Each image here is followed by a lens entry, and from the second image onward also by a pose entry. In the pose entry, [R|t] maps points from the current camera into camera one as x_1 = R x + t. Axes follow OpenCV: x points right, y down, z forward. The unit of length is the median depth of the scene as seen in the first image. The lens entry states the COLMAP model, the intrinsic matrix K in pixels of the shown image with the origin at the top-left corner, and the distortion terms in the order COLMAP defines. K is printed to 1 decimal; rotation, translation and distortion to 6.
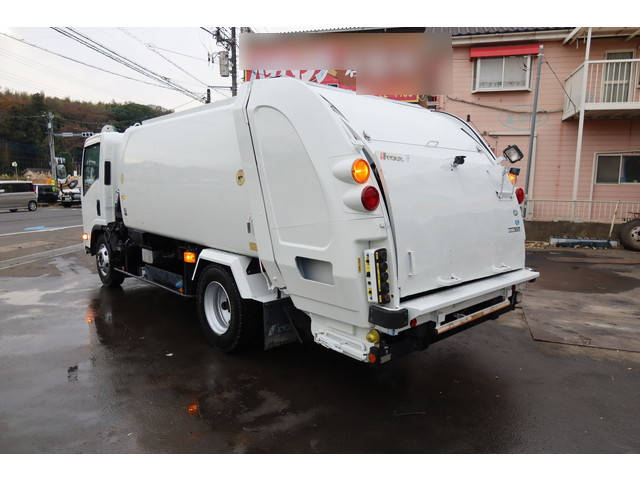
lens RADIAL K [[433.9, 0, 320.0], [0, 433.9, 240.0], [0, 0, 1]] dist [-0.001260, 0.002524]
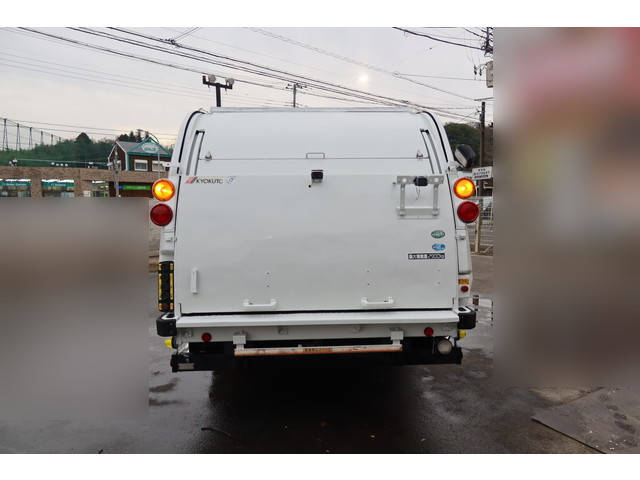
lens RADIAL K [[433.9, 0, 320.0], [0, 433.9, 240.0], [0, 0, 1]] dist [-0.001260, 0.002524]
pose [[0.771690, 0.040324, -0.634719, 0.669498], [-0.062820, 0.997940, -0.012977, -0.024803], [0.632888, 0.049887, 0.772634, 0.237531]]
